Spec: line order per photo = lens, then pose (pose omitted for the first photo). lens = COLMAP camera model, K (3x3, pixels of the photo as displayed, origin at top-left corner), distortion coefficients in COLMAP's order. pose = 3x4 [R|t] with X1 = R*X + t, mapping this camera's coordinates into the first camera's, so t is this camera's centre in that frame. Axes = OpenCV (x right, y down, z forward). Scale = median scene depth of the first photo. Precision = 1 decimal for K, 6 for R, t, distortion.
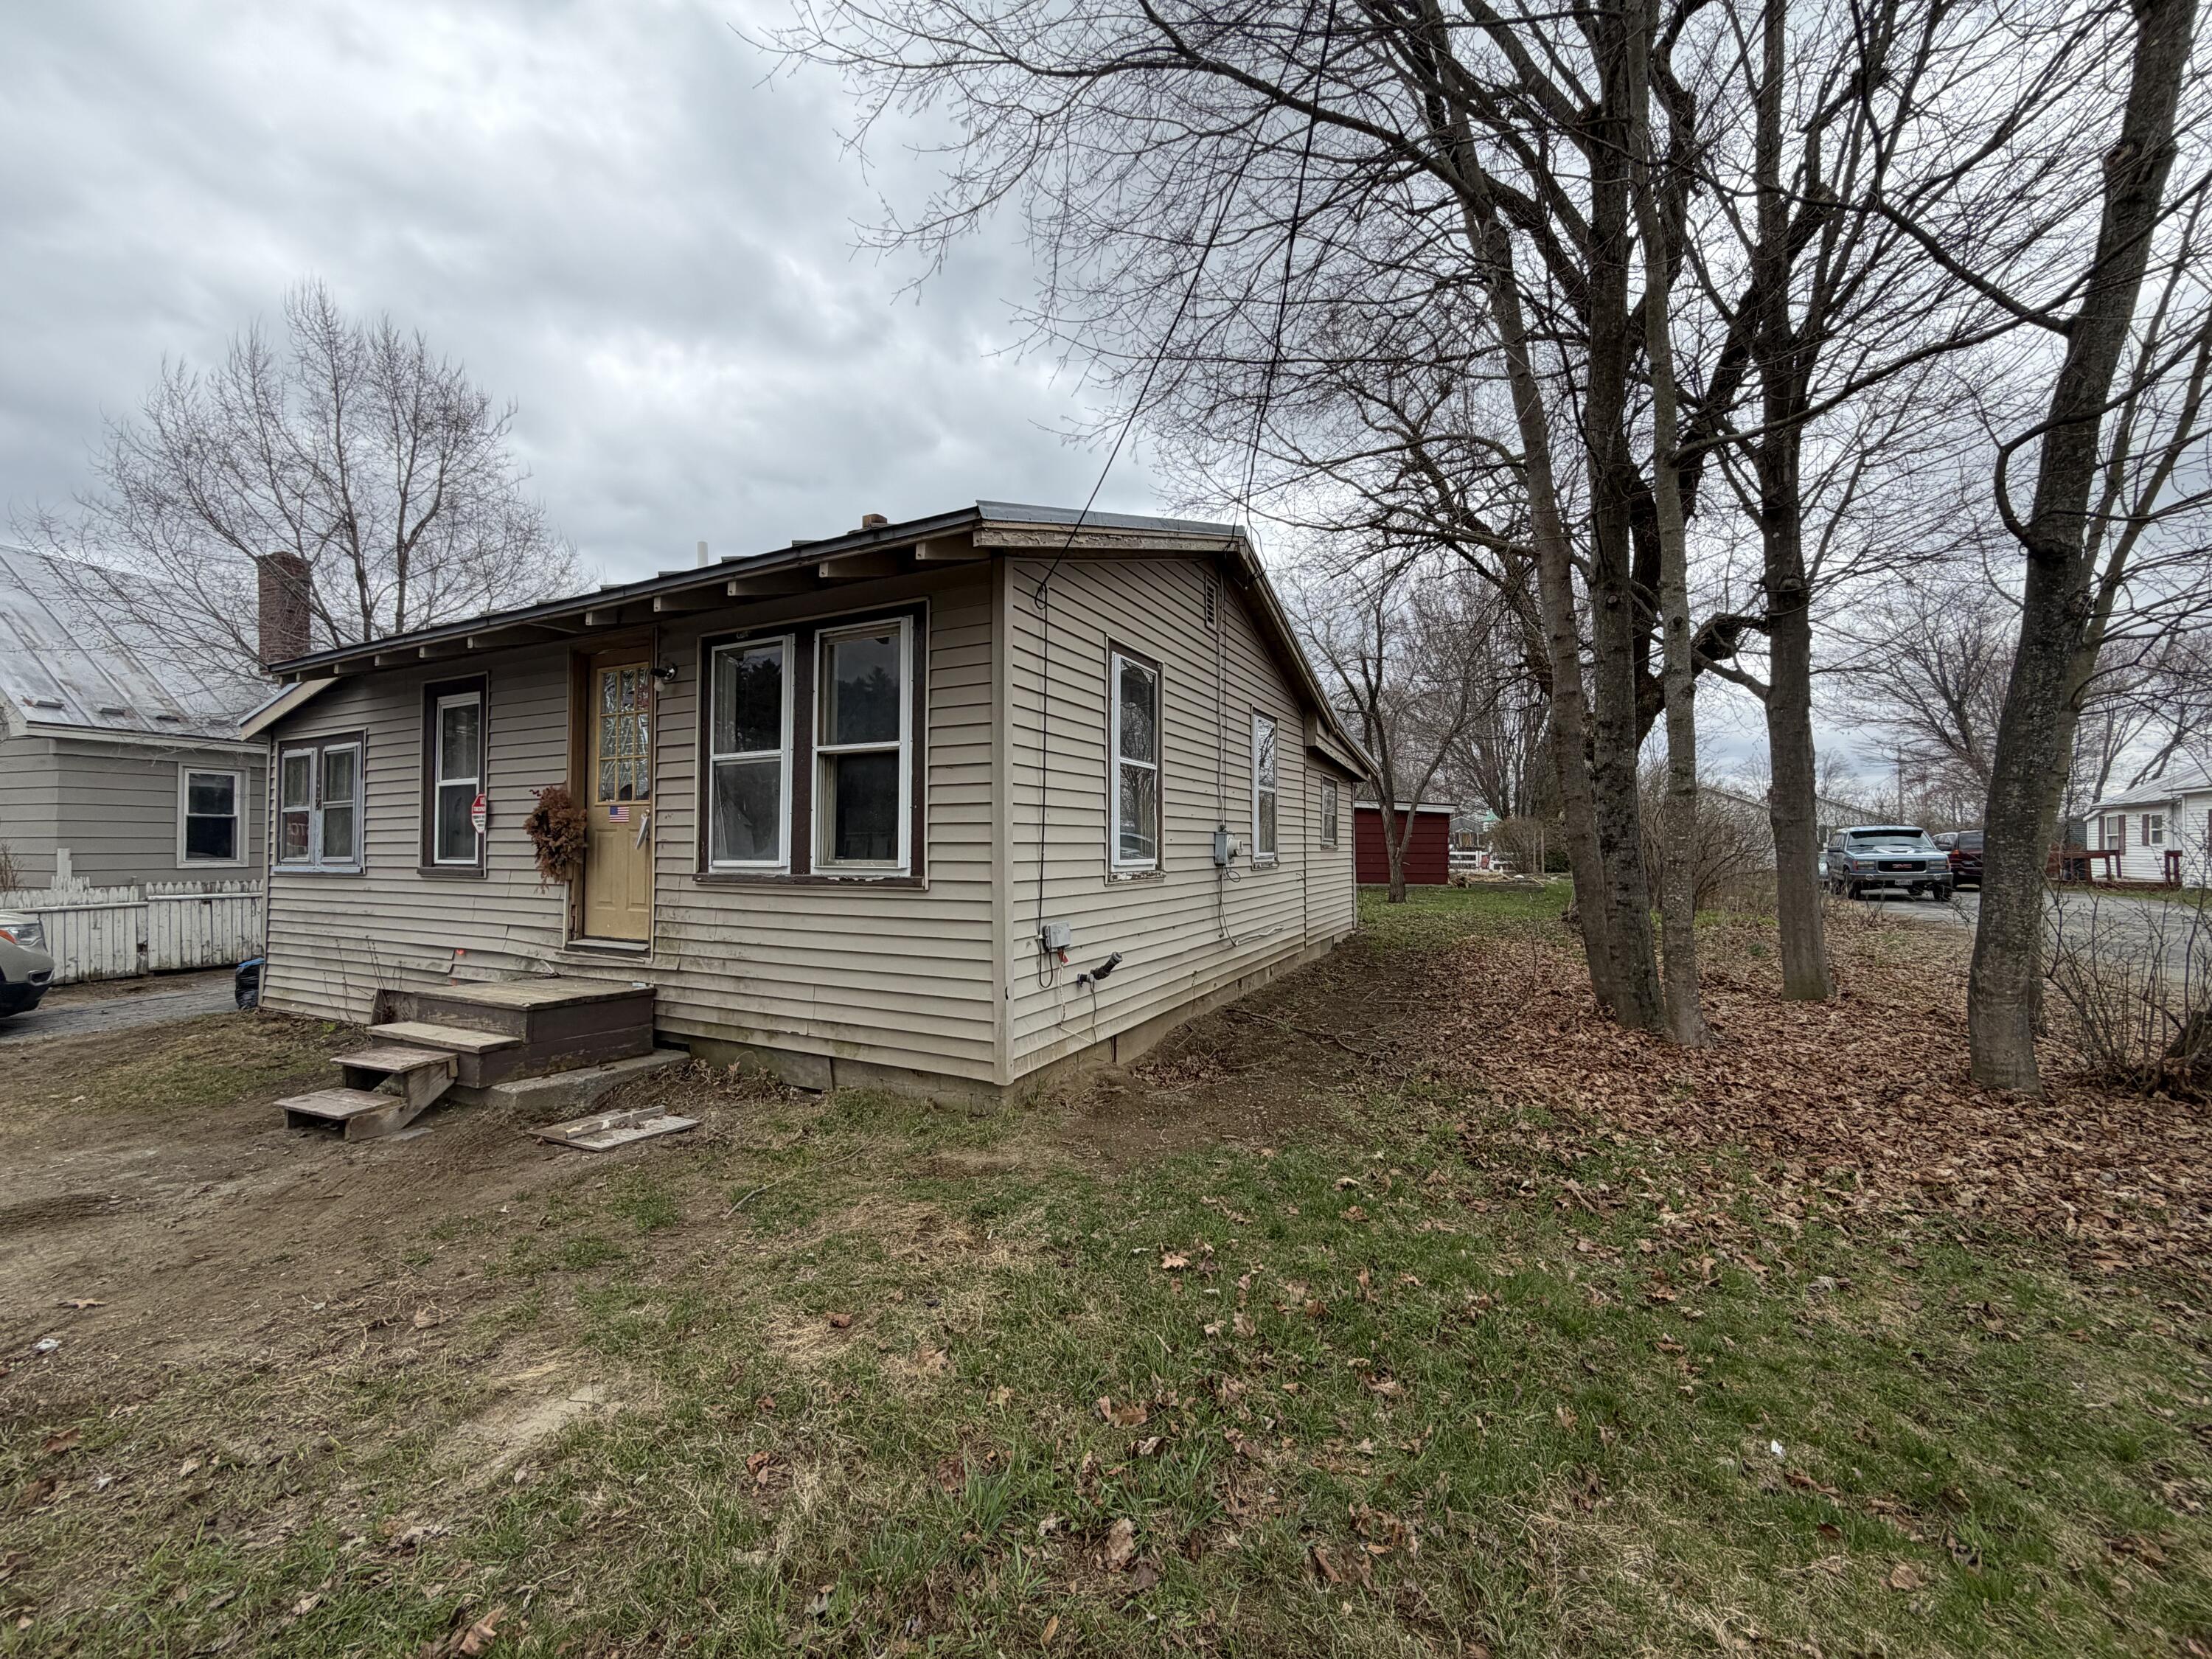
lens RADIAL K [[886.3, 0, 1098.0], [0, 886.3, 827.9], [0, 0, 1]] dist [-0.003003, 0.000193]
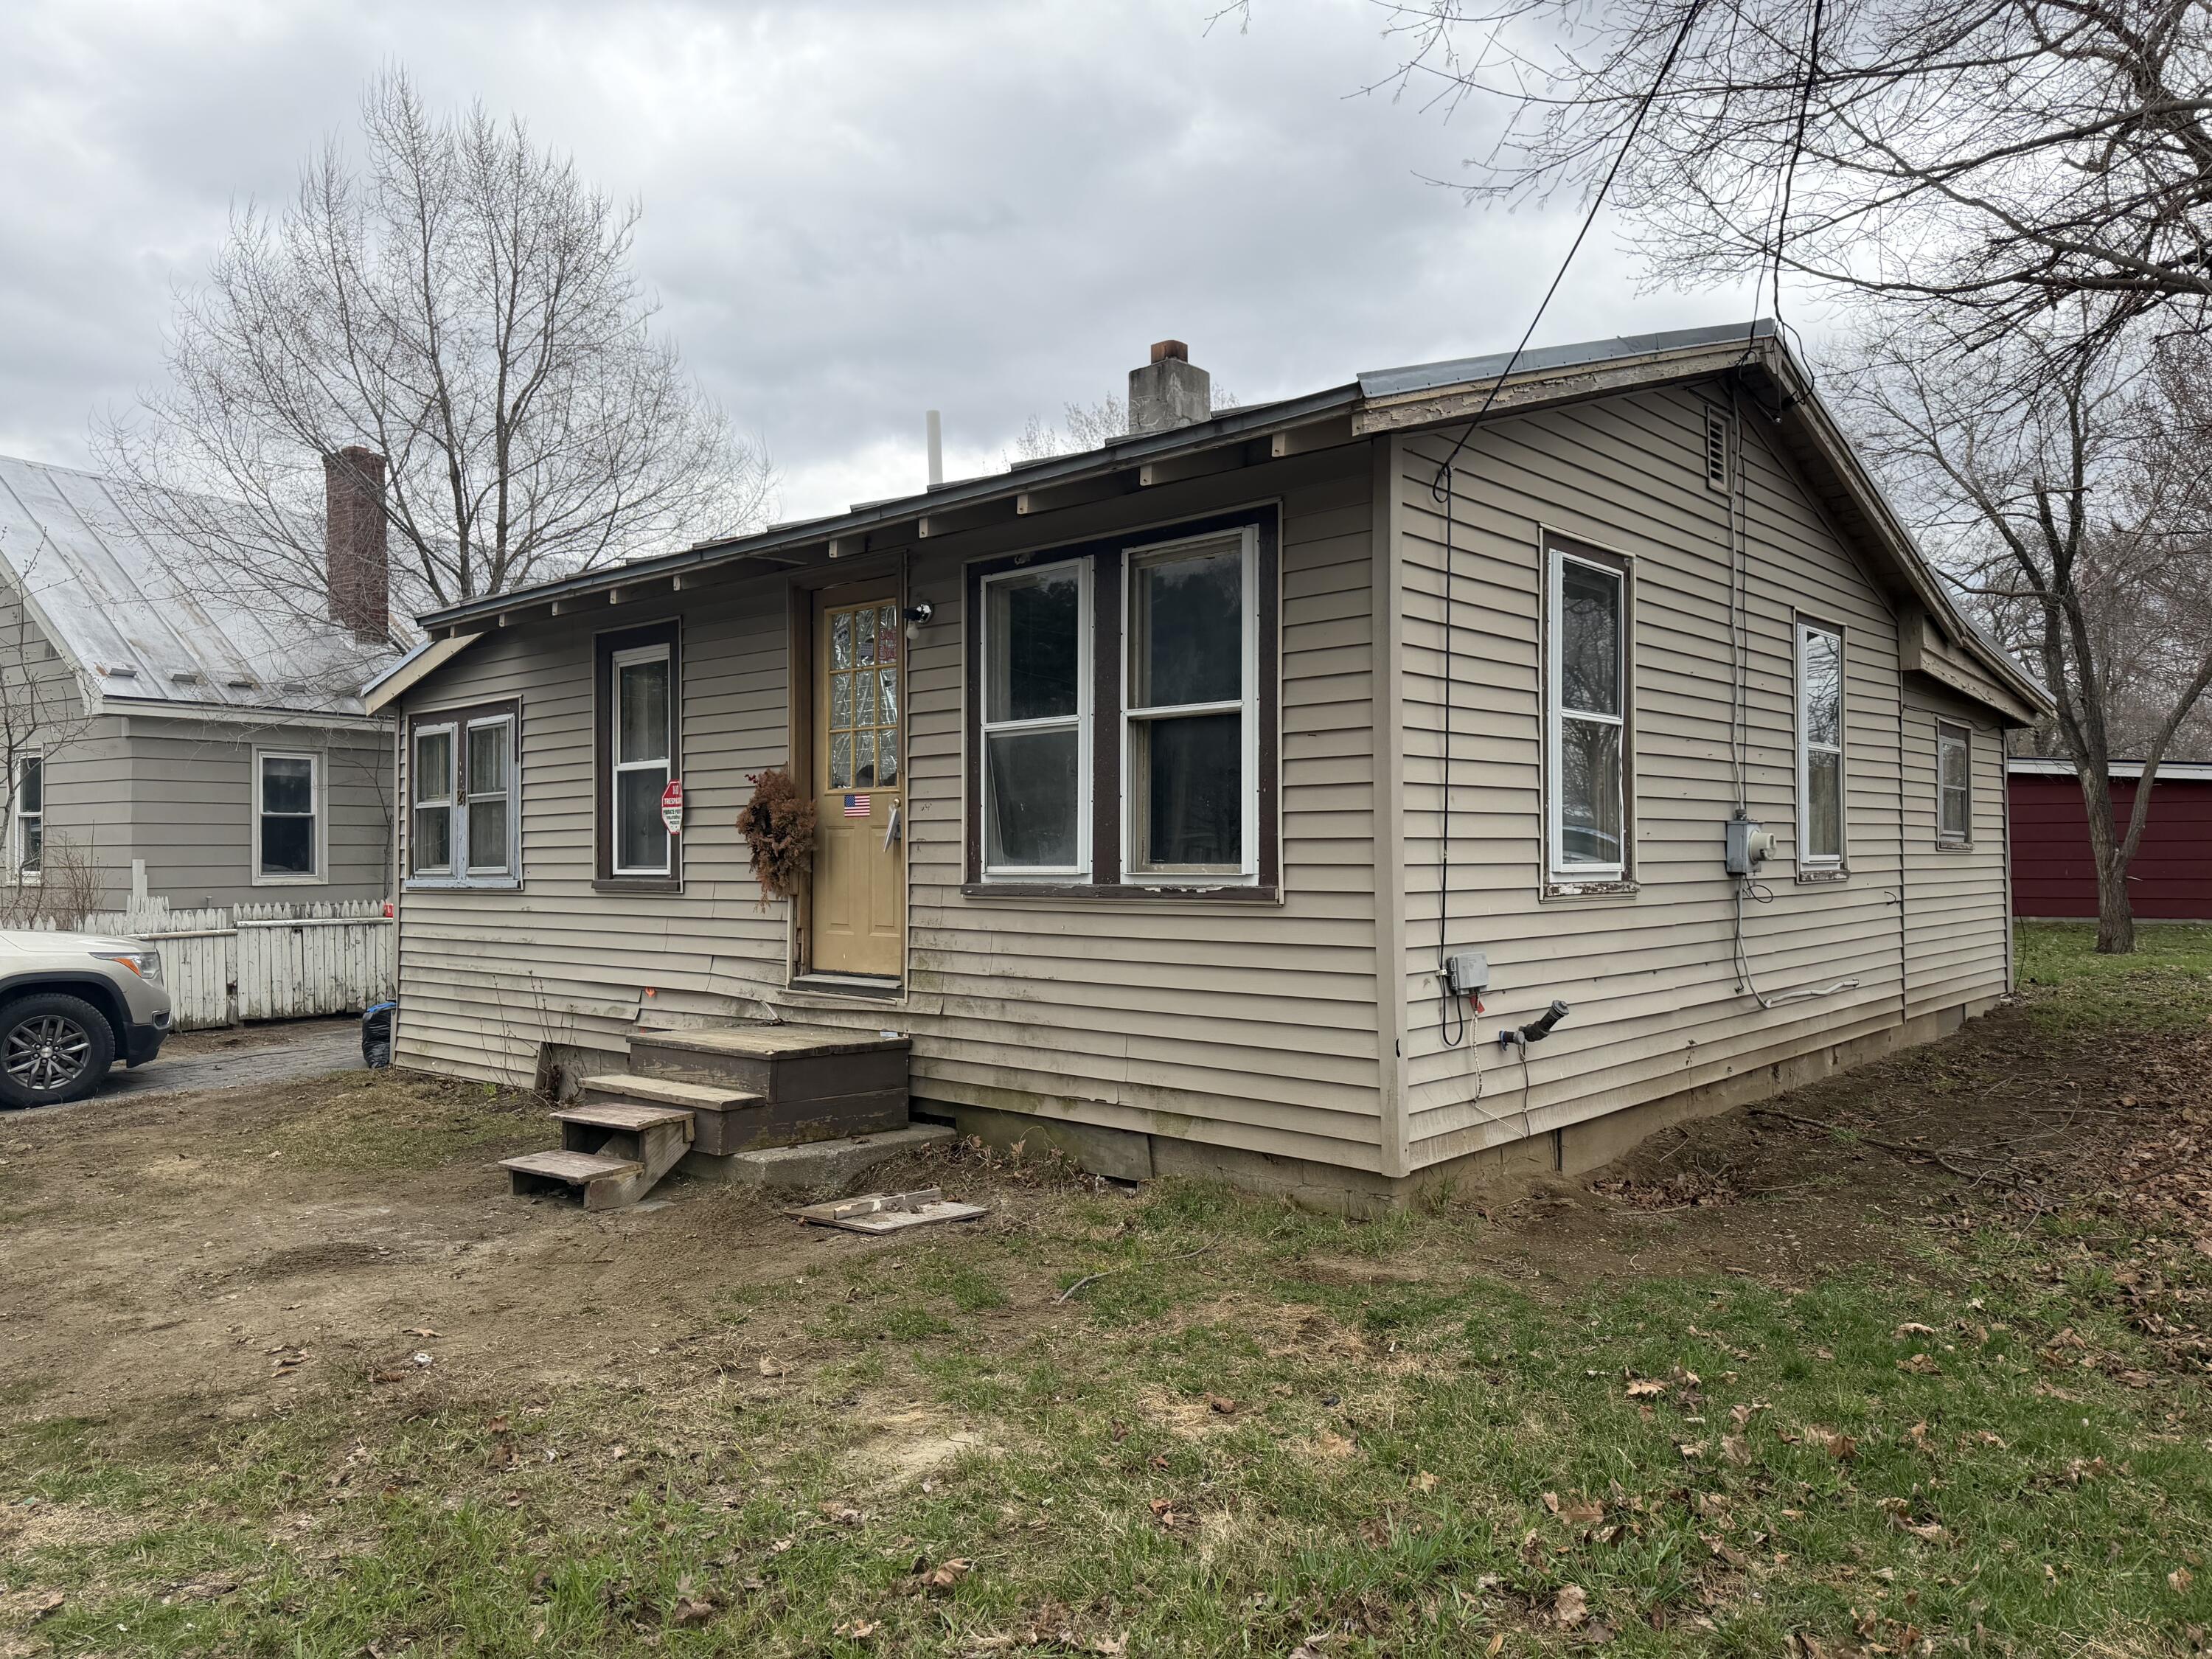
lens RADIAL K [[1549.1, 0, 1115.5], [0, 1549.1, 837.2], [0, 0, 1]] dist [0.061766, -0.066931]
pose [[0.967401, -0.008548, -0.253105, -0.004085], [0.011392, 0.999887, 0.009773, 0.000808], [0.252992, -0.012338, 0.967390, -0.219341]]
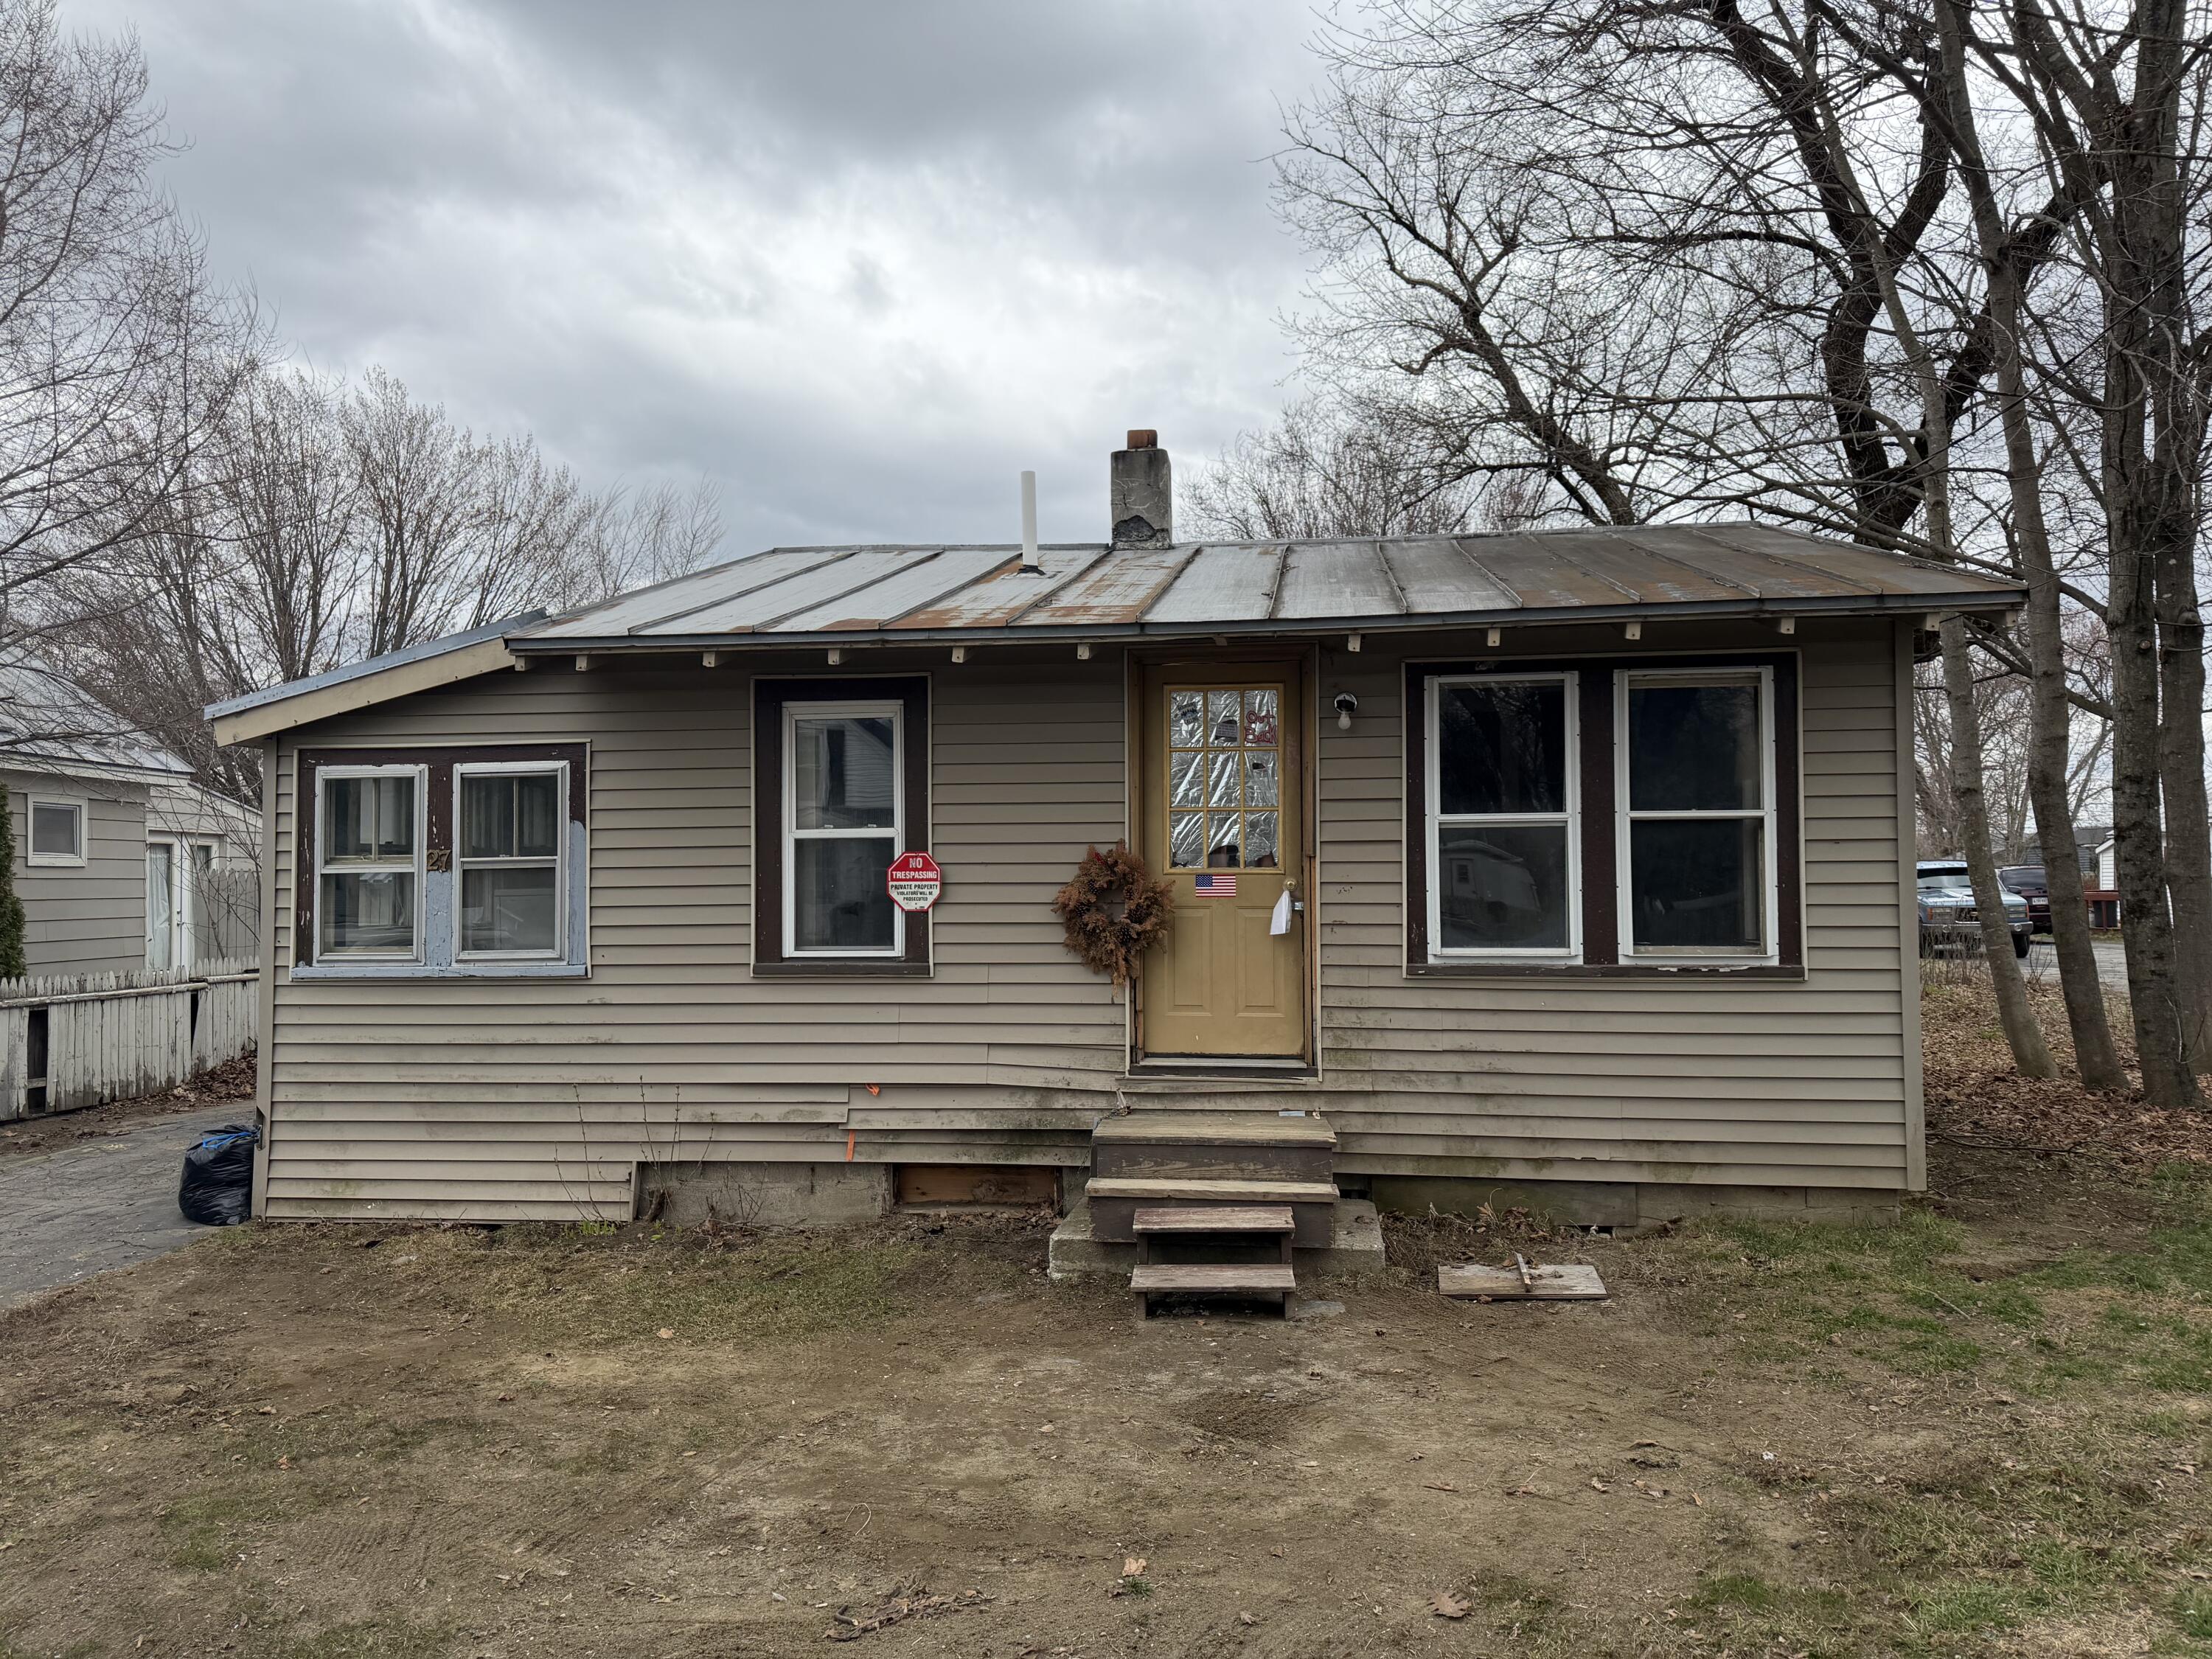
lens RADIAL K [[1549.1, 0, 1113.8], [0, 1549.1, 826.0], [0, 0, 1]] dist [0.061766, -0.066931]
pose [[0.944329, 0.006338, 0.328942, -1.156909], [-0.001155, 0.999872, -0.015951, -0.049437], [-0.329001, 0.014683, 0.944216, -0.209304]]
